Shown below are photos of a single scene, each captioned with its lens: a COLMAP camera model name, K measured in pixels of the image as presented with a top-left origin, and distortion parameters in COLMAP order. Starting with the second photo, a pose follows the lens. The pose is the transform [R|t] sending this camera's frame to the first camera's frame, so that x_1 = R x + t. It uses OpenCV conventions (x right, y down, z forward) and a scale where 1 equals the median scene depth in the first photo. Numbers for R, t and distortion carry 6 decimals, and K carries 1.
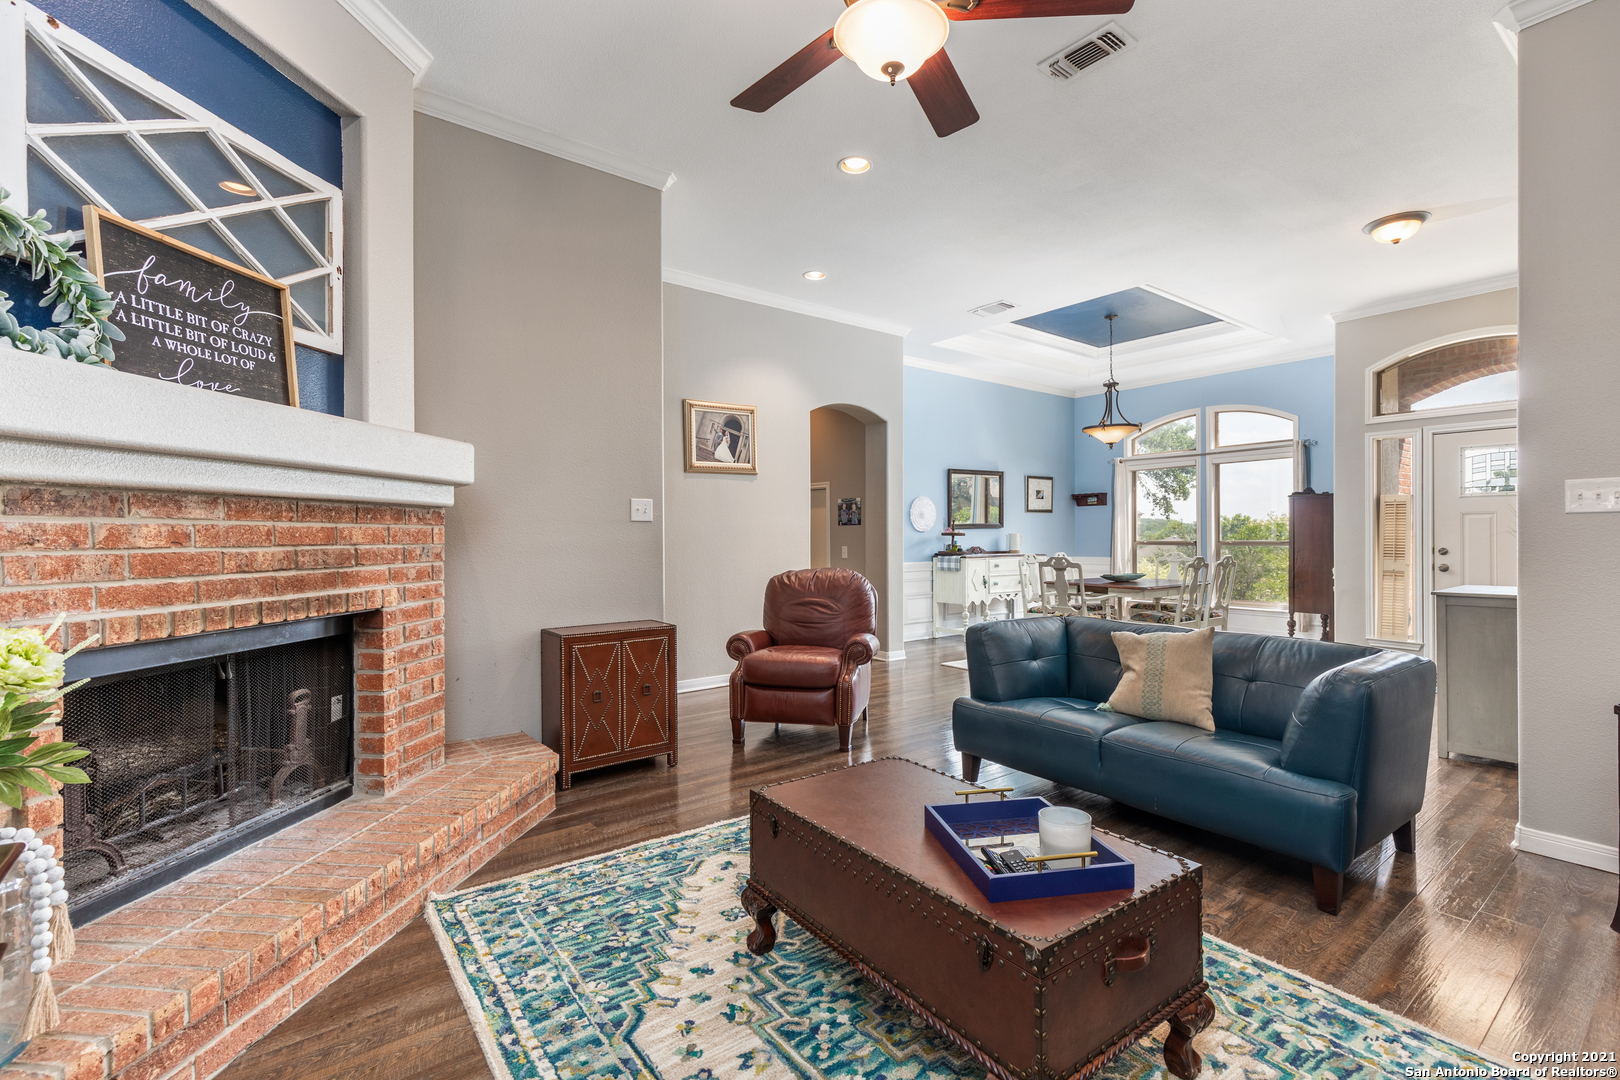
lens RADIAL K [[724.2, 0, 827.5], [0, 724.2, 543.2], [0, 0, 1]] dist [0.000797, 0.000891]
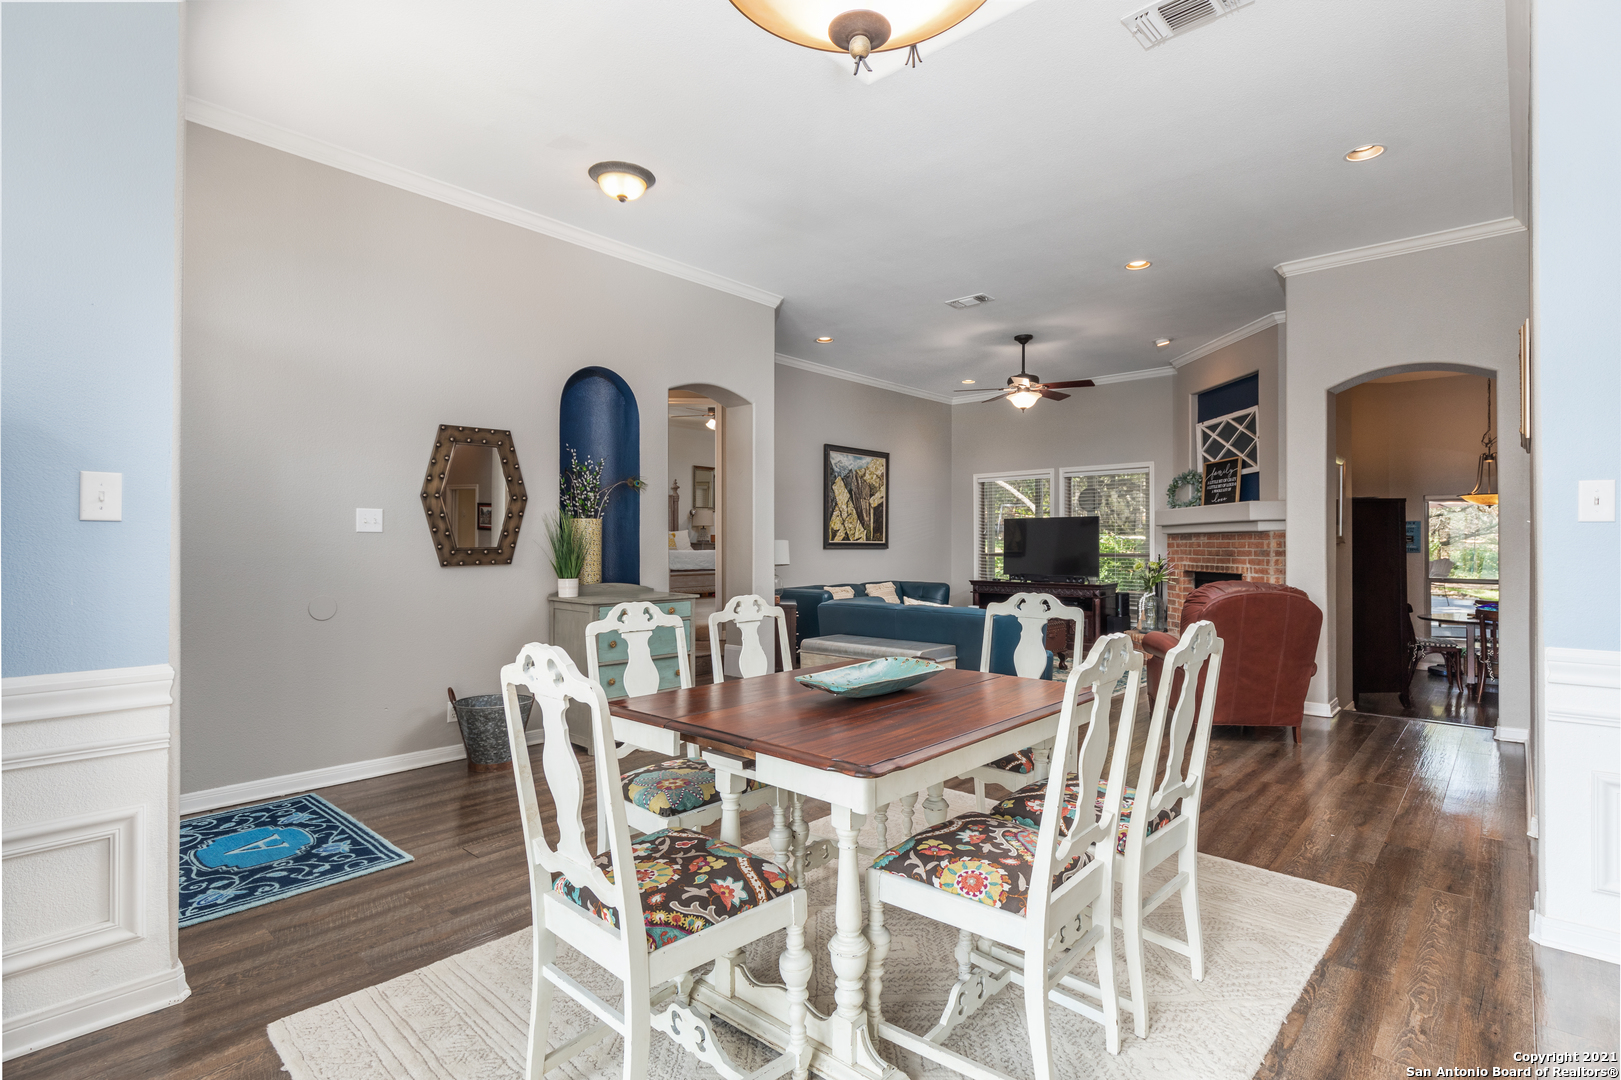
lens RADIAL K [[794.7, 0, 814.6], [0, 794.7, 538.0], [0, 0, 1]] dist [0.001783, 0.000103]
pose [[-0.988849, 0.003239, -0.148885, 1.487464], [0.002780, 0.999991, 0.003288, -0.056756], [0.148894, 0.002838, -0.988849, 4.190378]]
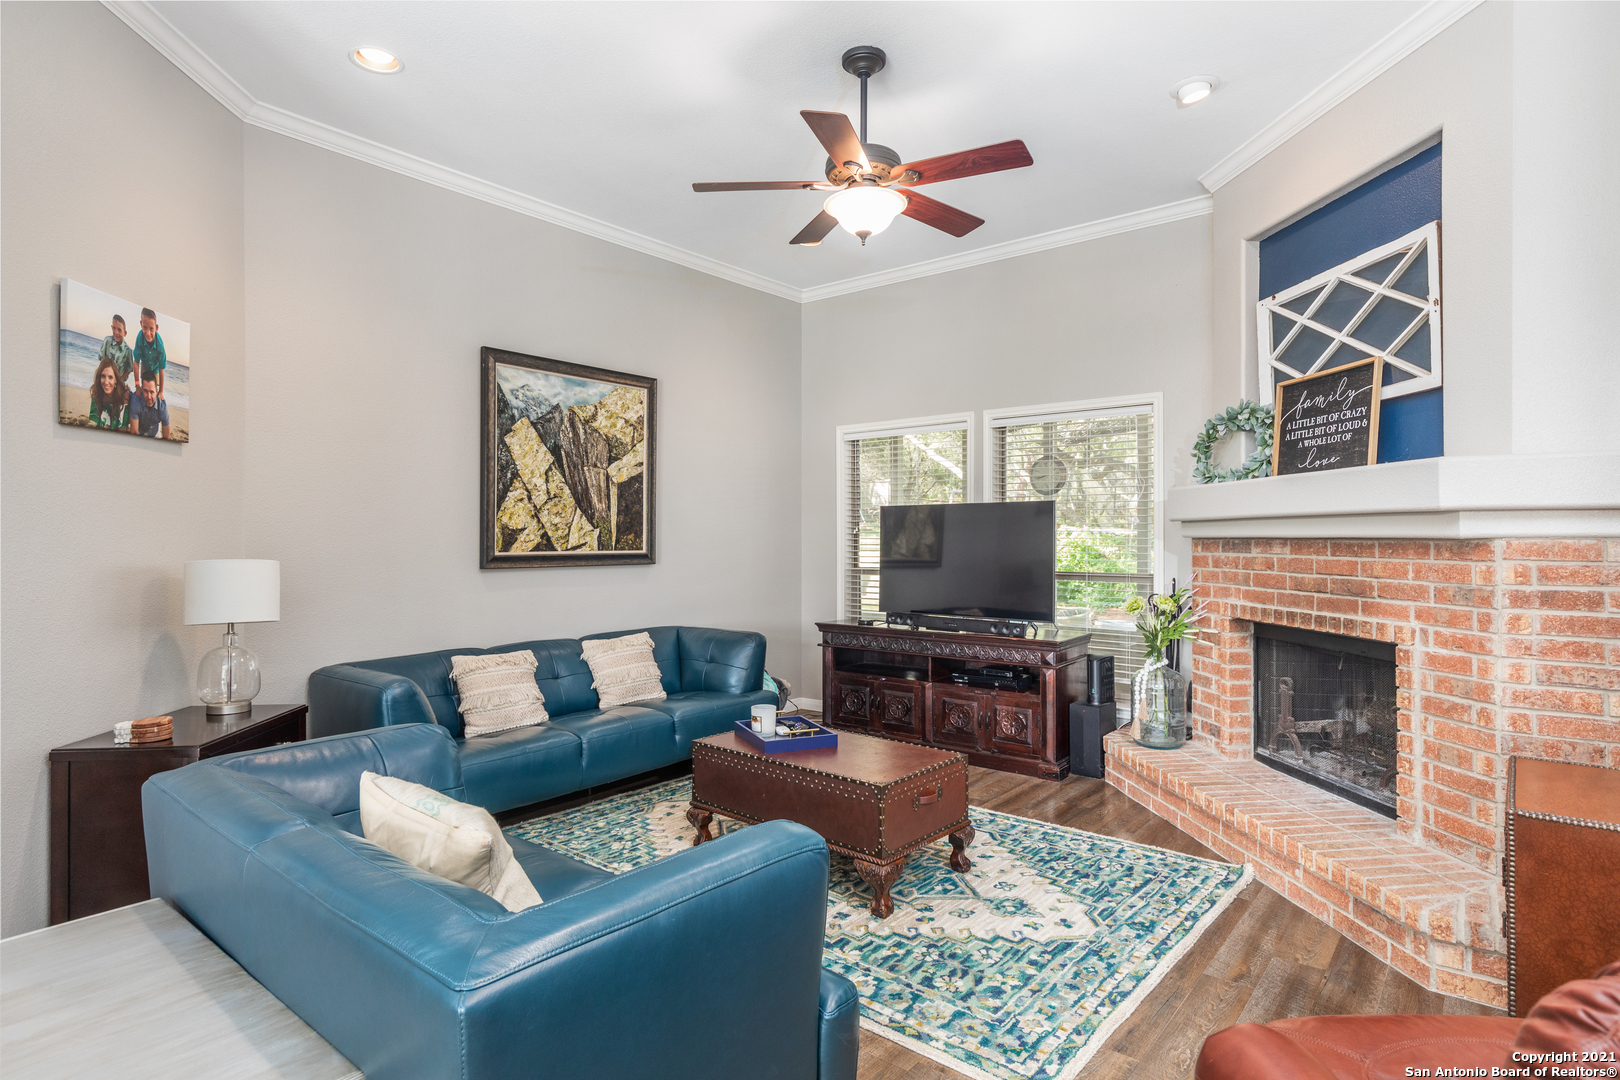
lens RADIAL K [[879.0, 0, 809.1], [0, 879.0, 536.6], [0, 0, 1]] dist [0.005625, -0.000887]
pose [[-0.979592, 0.006135, -0.200901, 0.496679], [0.003704, 0.999915, 0.012471, -0.090523], [0.200960, 0.011472, -0.979532, 2.439341]]
